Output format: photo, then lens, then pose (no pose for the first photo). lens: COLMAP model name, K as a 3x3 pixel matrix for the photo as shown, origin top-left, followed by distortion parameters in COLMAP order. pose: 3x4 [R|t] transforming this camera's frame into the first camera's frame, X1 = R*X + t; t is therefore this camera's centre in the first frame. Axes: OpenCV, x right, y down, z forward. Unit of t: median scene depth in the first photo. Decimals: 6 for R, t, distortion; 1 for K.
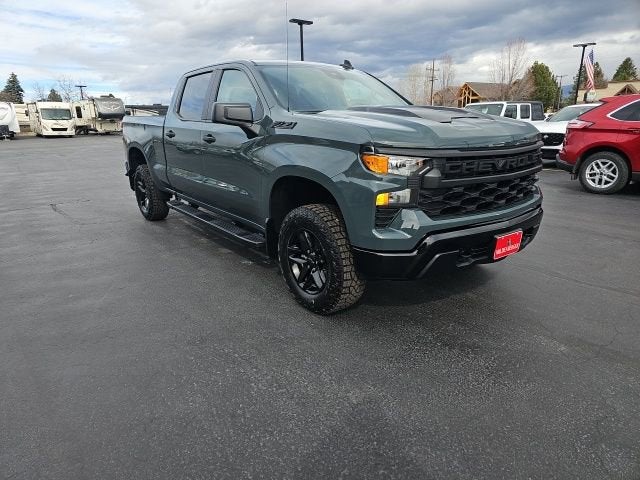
lens RADIAL K [[418.0, 0, 312.3], [0, 418.0, 238.4], [0, 0, 1]] dist [0.055645, -0.045010]
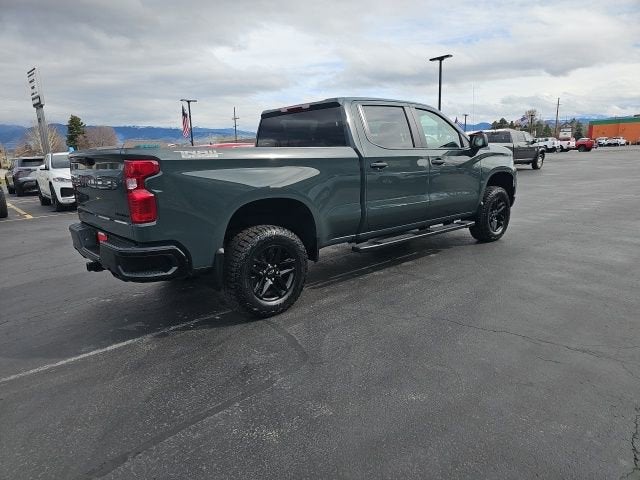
lens RADIAL K [[417.5, 0, 311.1], [0, 417.5, 245.0], [0, 0, 1]] dist [0.056695, -0.045192]
pose [[-0.056942, -0.199014, 0.978341, -1.289304], [0.309926, 0.927995, 0.206812, -0.330710], [-0.949054, 0.314990, 0.008838, 1.233021]]
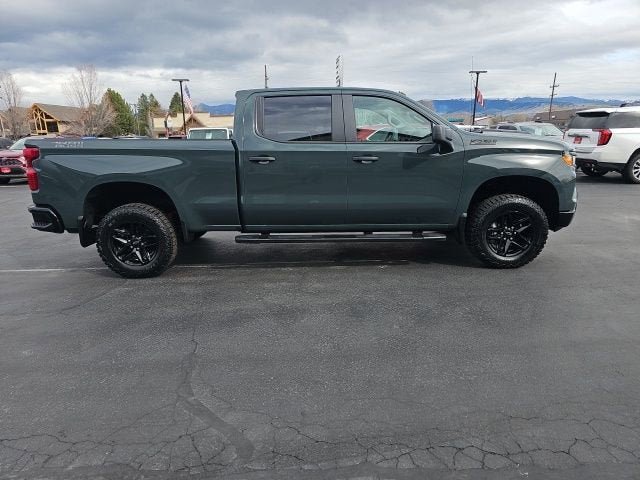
lens RADIAL K [[417.5, 0, 315.4], [0, 417.5, 241.2], [0, 0, 1]] dist [0.056695, -0.045192]
pose [[0.597271, -0.194620, 0.778069, -1.032022], [0.231043, 0.970739, 0.065457, -0.114140], [-0.768041, 0.140672, 0.624759, 0.401614]]
